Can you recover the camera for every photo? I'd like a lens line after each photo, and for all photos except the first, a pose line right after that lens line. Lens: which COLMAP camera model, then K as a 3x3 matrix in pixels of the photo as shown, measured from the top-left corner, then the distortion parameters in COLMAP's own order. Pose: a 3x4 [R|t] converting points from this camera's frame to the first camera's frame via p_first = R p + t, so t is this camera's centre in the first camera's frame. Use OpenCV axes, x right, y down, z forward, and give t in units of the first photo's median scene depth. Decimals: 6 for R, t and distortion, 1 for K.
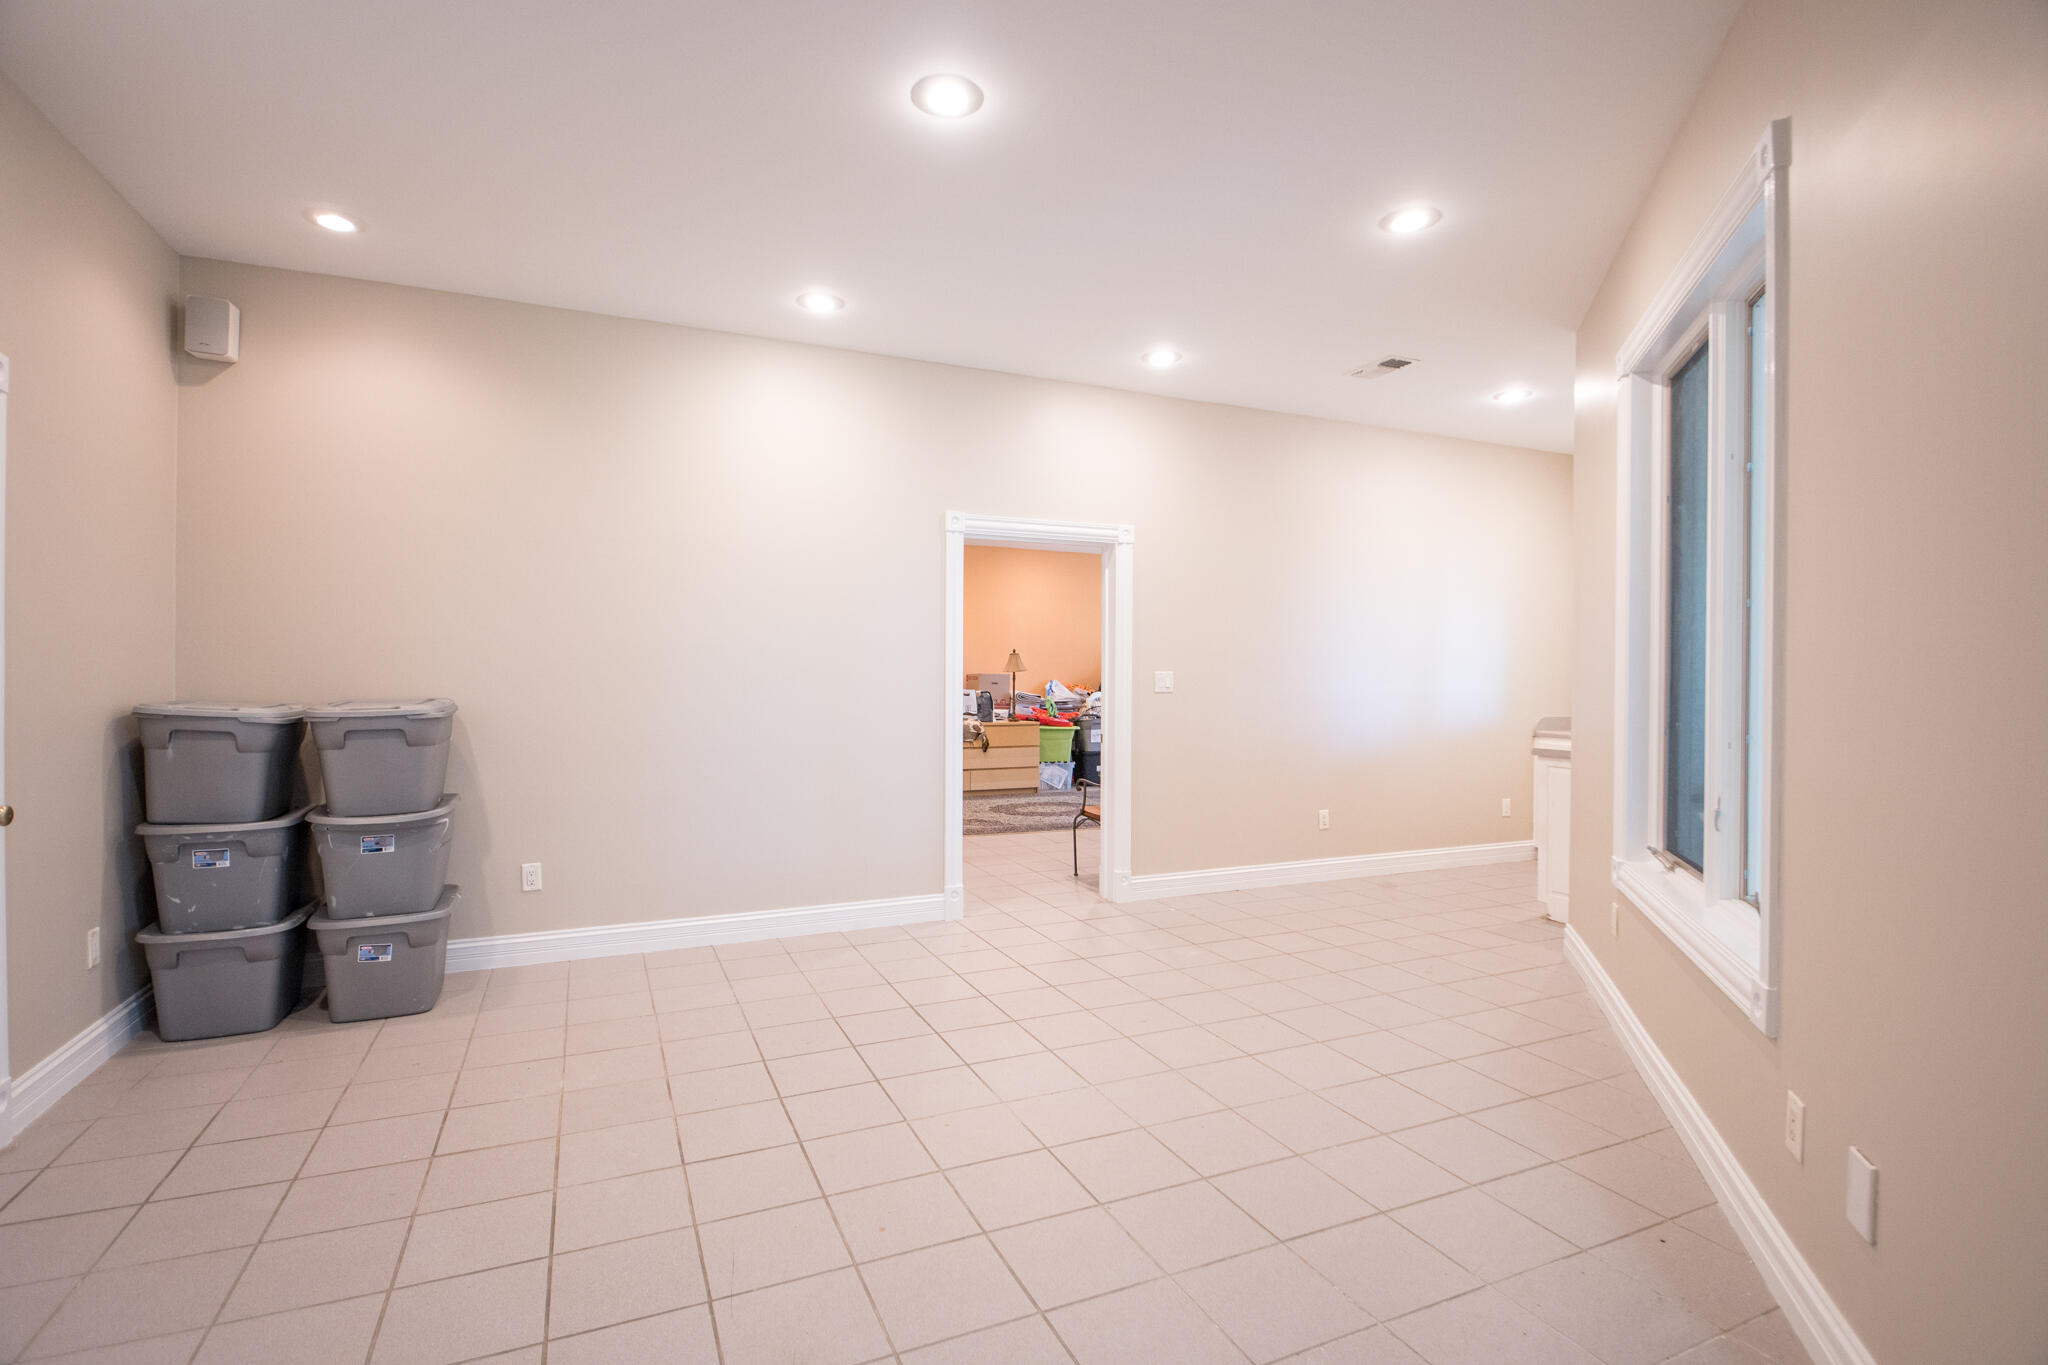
lens RADIAL K [[983.8, 0, 1014.7], [0, 983.8, 683.8], [0, 0, 1]] dist [-0.005147, -0.006021]
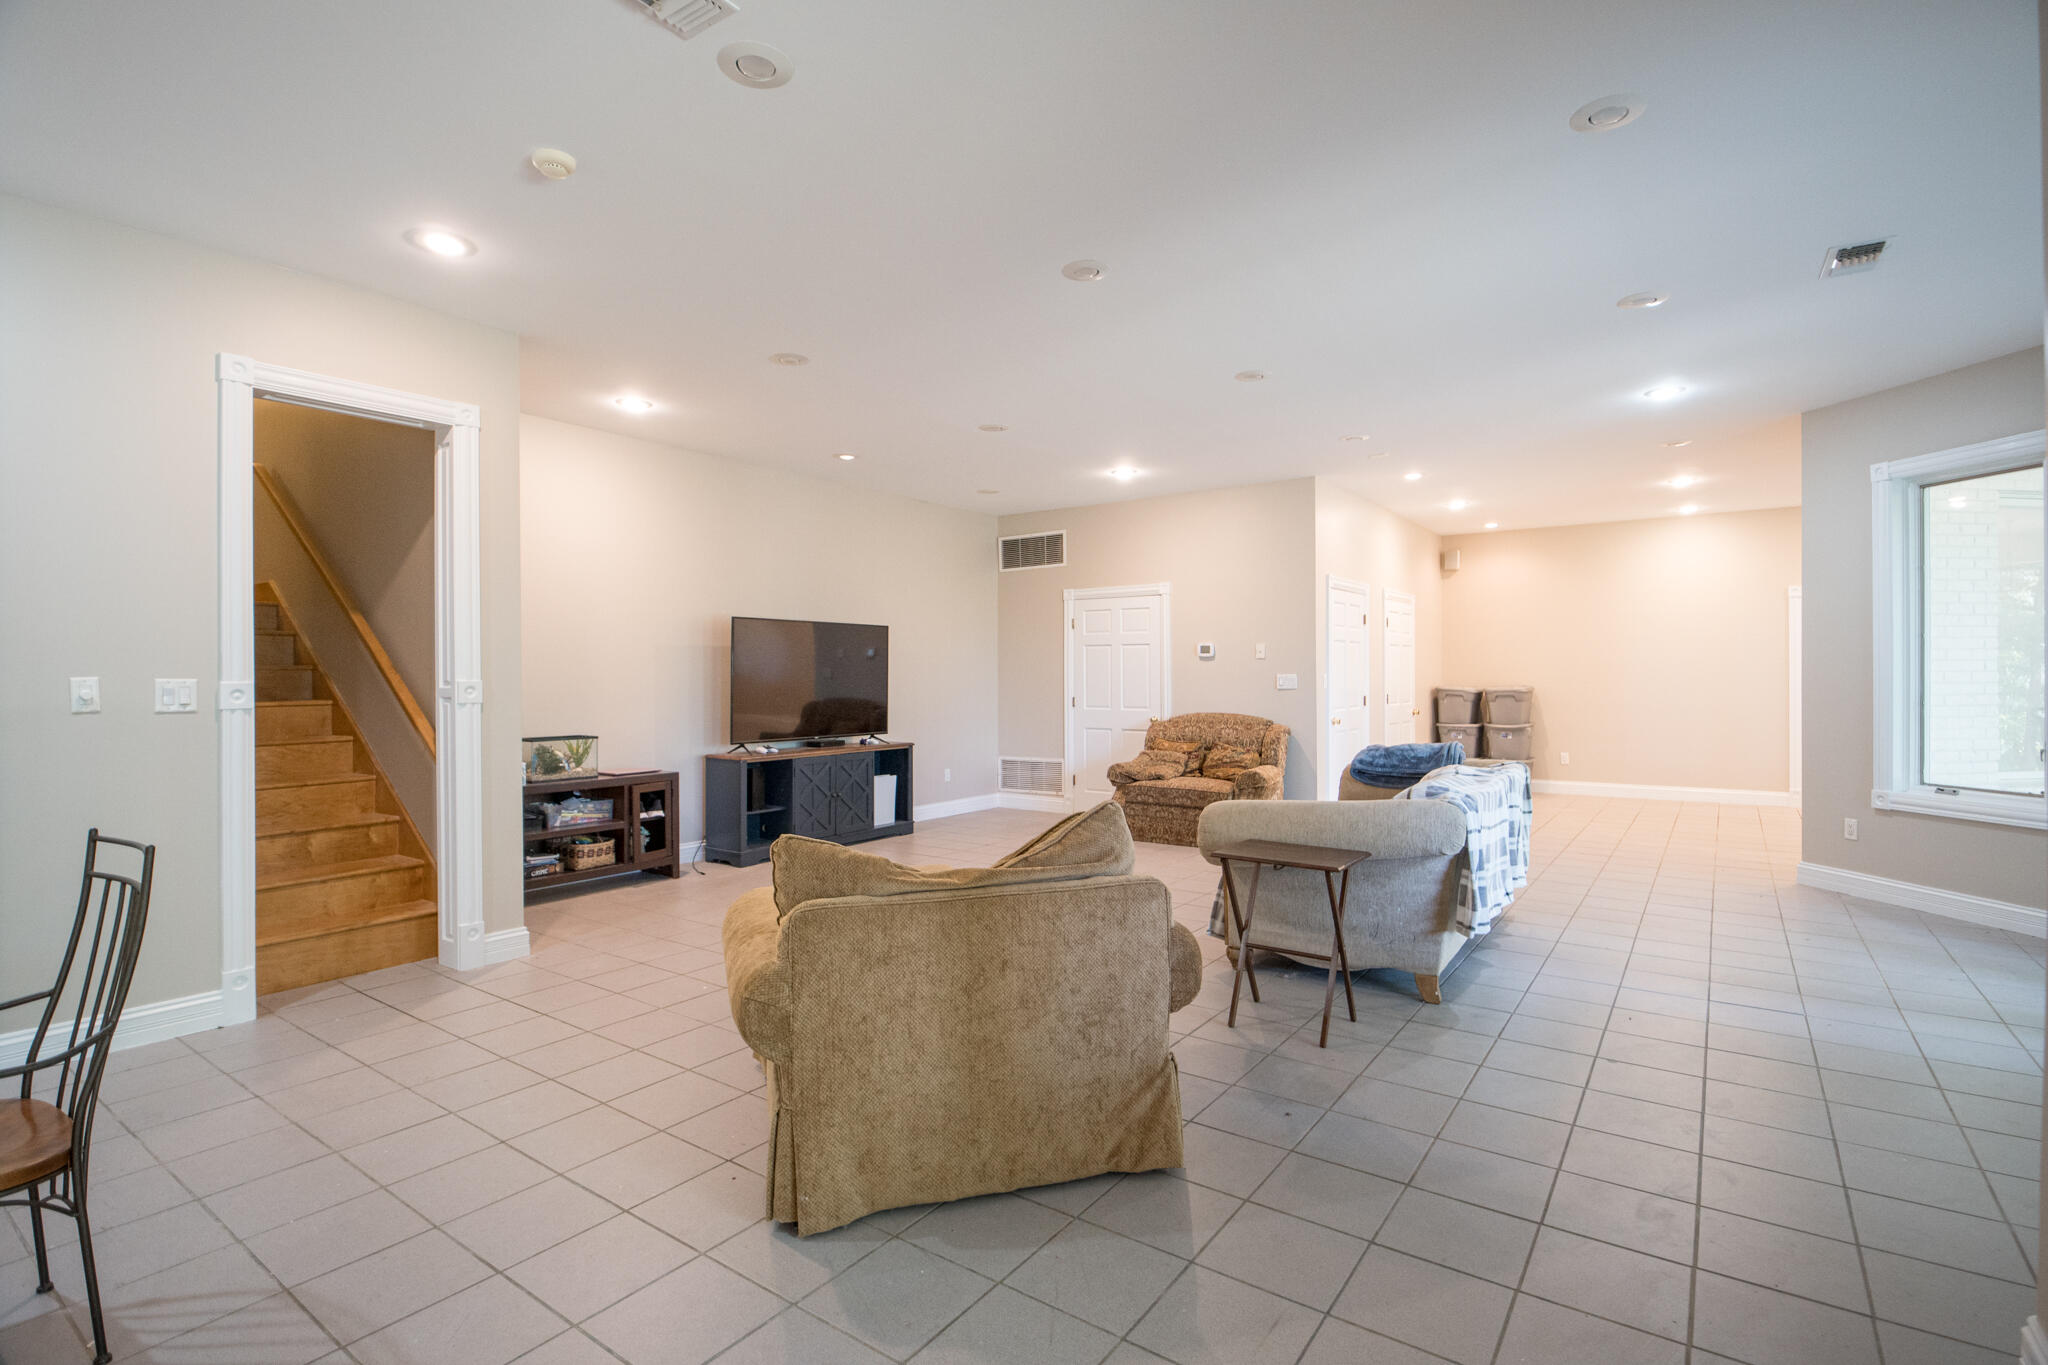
lens RADIAL K [[983.8, 0, 1013.0], [0, 983.8, 684.2], [0, 0, 1]] dist [-0.005147, -0.006021]
pose [[0.504707, -0.001665, -0.863289, 1.149879], [-0.005429, 0.999972, -0.005103, 0.036756], [0.863274, 0.007262, 0.504684, -1.768646]]
